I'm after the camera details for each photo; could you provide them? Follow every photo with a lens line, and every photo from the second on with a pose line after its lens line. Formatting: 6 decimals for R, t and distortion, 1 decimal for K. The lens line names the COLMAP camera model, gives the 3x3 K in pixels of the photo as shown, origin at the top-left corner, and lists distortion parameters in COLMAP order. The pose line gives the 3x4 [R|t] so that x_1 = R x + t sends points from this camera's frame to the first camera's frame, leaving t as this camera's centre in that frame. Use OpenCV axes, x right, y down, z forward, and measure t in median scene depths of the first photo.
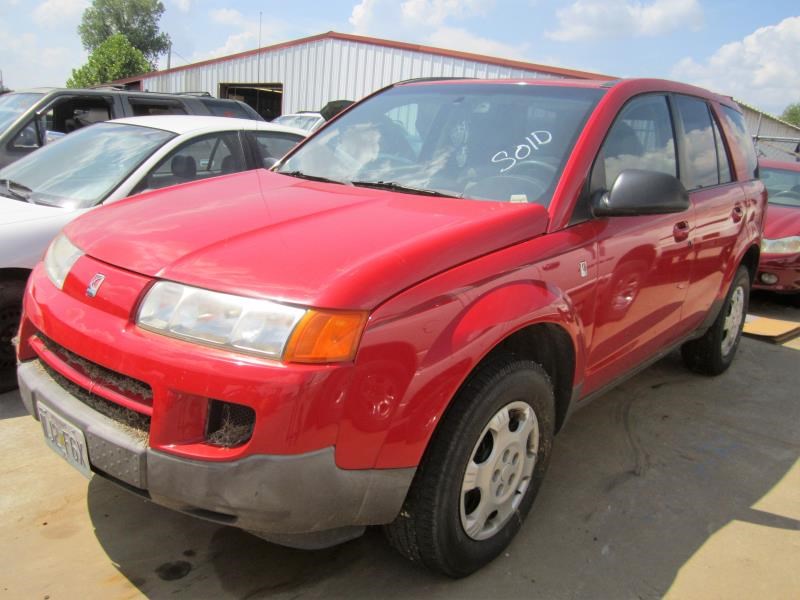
lens RADIAL K [[652.0, 0, 400.0], [0, 652.0, 300.0], [0, 0, 1]] dist [-0.029511, -0.005088]
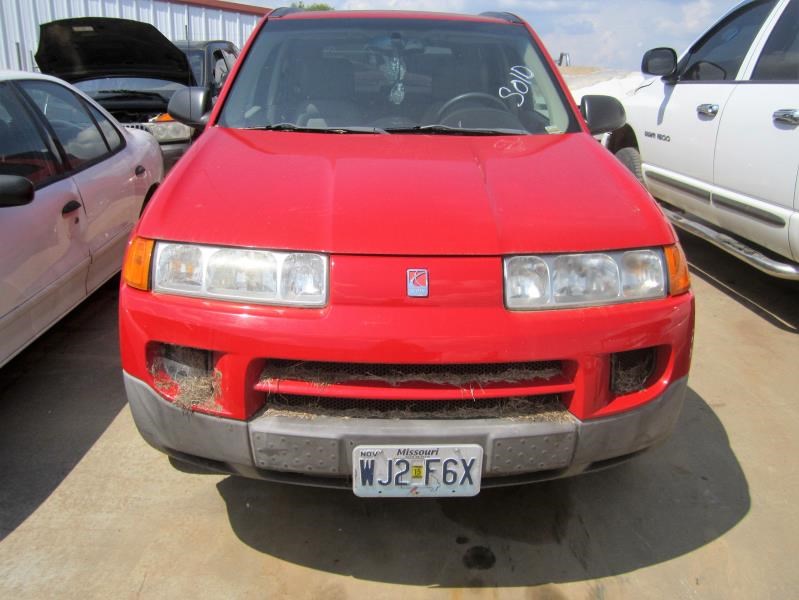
lens RADIAL K [[664.7, 0, 399.5], [0, 664.7, 300.0], [0, 0, 1]] dist [0.002296, -0.104170]
pose [[0.738595, -0.259510, 0.622200, -0.959029], [0.189290, 0.965643, 0.178055, -0.148718], [-0.647030, -0.013734, 0.762341, 0.337555]]
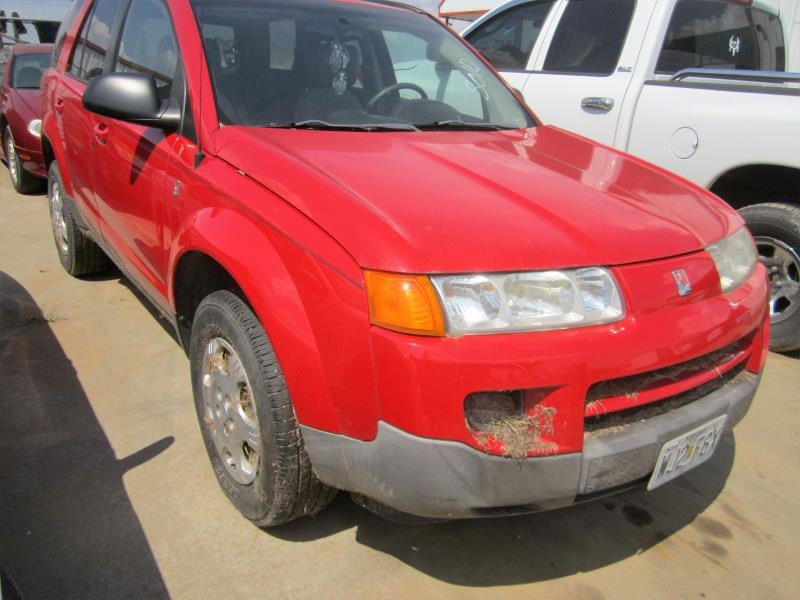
lens RADIAL K [[652.0, 0, 400.0], [0, 652.0, 300.0], [0, 0, 1]] dist [-0.029511, -0.005088]
pose [[0.253412, -0.372376, 0.892815, -1.291780], [0.192562, 0.923888, 0.330681, -0.348711], [-0.947999, 0.088124, 0.305830, 1.024566]]
